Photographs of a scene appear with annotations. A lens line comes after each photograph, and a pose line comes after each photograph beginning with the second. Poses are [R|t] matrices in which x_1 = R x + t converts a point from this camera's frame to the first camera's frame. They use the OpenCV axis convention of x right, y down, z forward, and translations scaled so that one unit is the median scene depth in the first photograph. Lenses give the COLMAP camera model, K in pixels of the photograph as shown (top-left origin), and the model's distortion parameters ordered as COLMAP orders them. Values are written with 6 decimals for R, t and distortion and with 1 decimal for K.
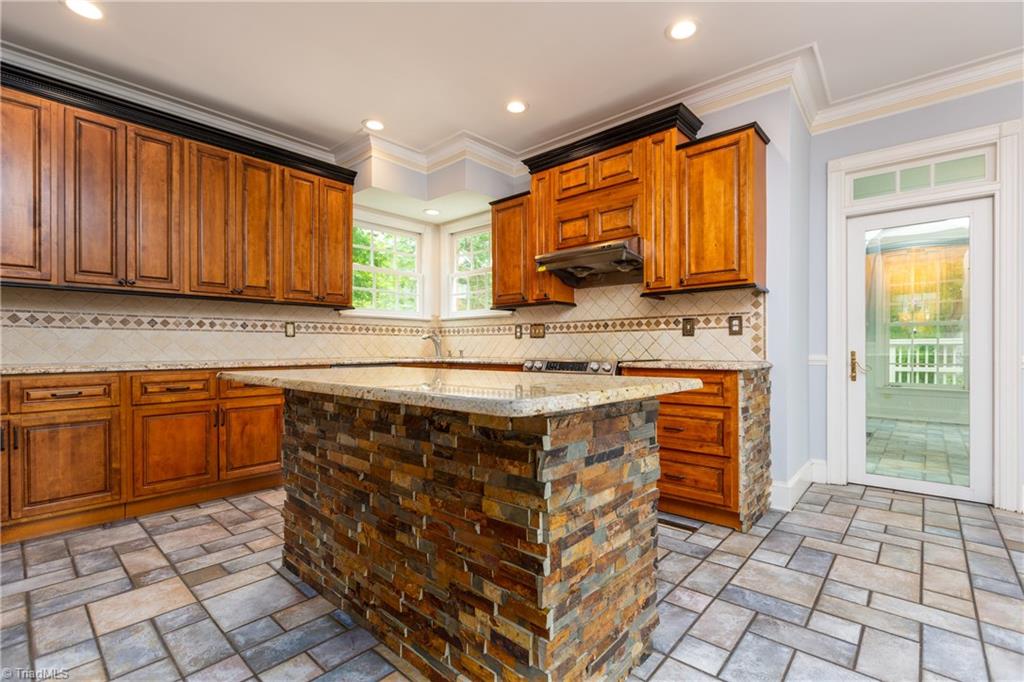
lens RADIAL K [[459.6, 0, 511.1], [0, 459.6, 351.2], [0, 0, 1]] dist [-0.000349, 0.000000]
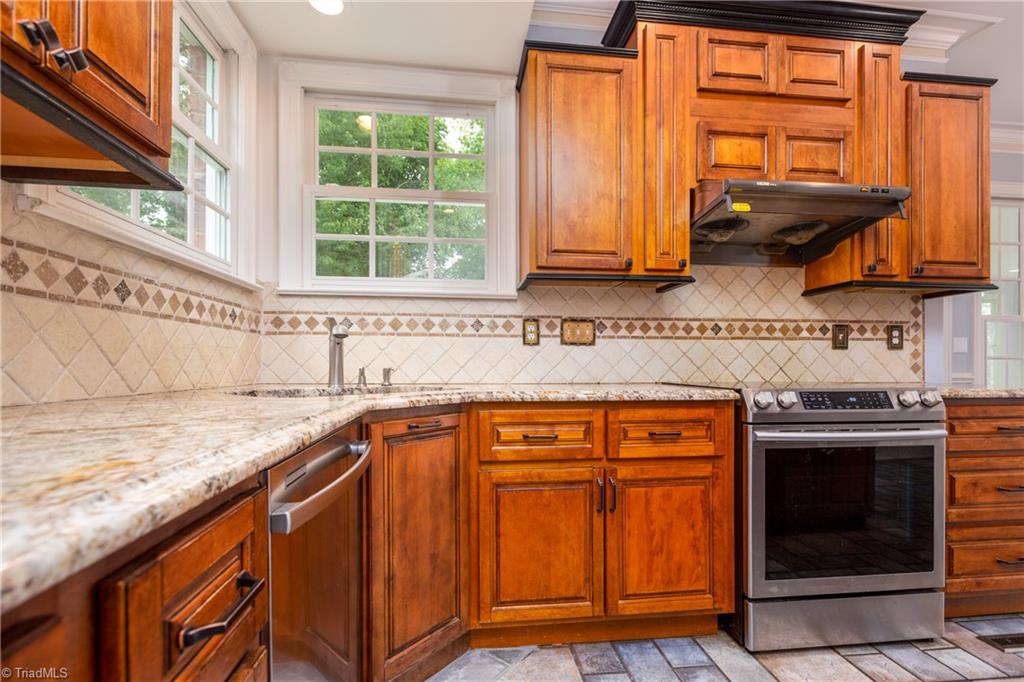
lens RADIAL K [[468.7, 0, 511.2], [0, 468.7, 366.6], [0, 0, 1]] dist [0.000290, 0.000183]
pose [[0.658276, 0.001340, 0.752776, -0.518683], [0.000046, 0.999998, -0.001820, -0.004219], [-0.752777, 0.001232, 0.658274, 0.916983]]
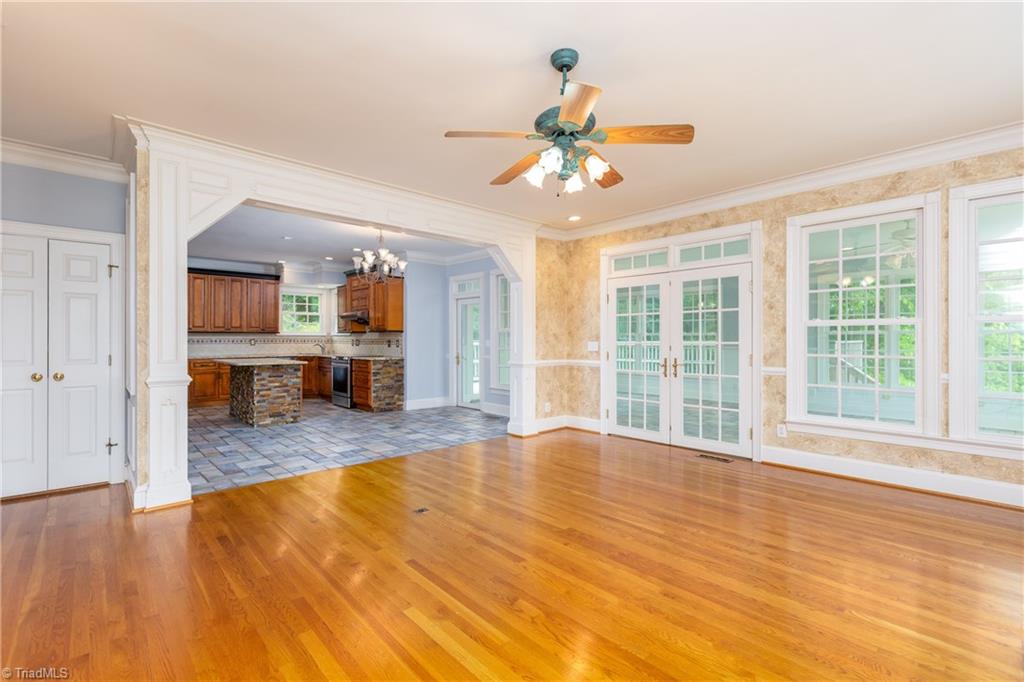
lens RADIAL K [[457.3, 0, 512.0], [0, 457.3, 341.0], [0, 0, 1]] dist [0.001139, 0.000116]
pose [[0.996085, 0.003040, -0.088347, 1.331154], [-0.003089, 0.999995, -0.000420, -0.069353], [0.088345, 0.000691, 0.996090, -1.559983]]
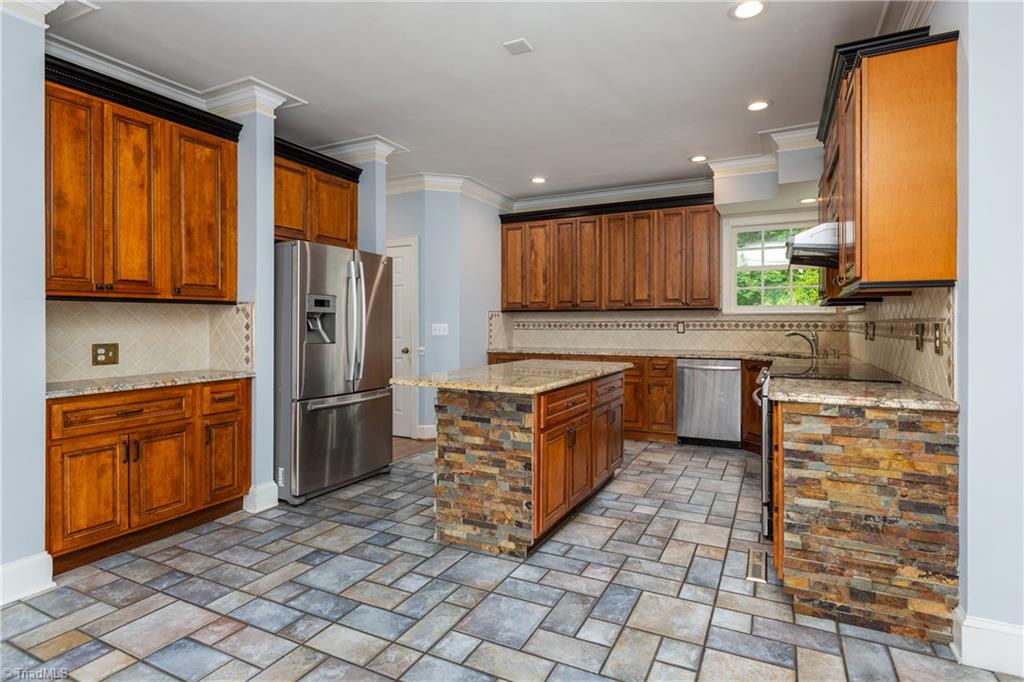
lens RADIAL K [[500.3, 0, 542.9], [0, 500.3, 324.4], [0, 0, 1]] dist [0.001622, 0.000517]
pose [[0.290943, 0.003805, -0.956733, 0.935460], [-0.004964, 0.999985, 0.002467, -0.071215], [0.956728, 0.004031, 0.290957, 0.269242]]
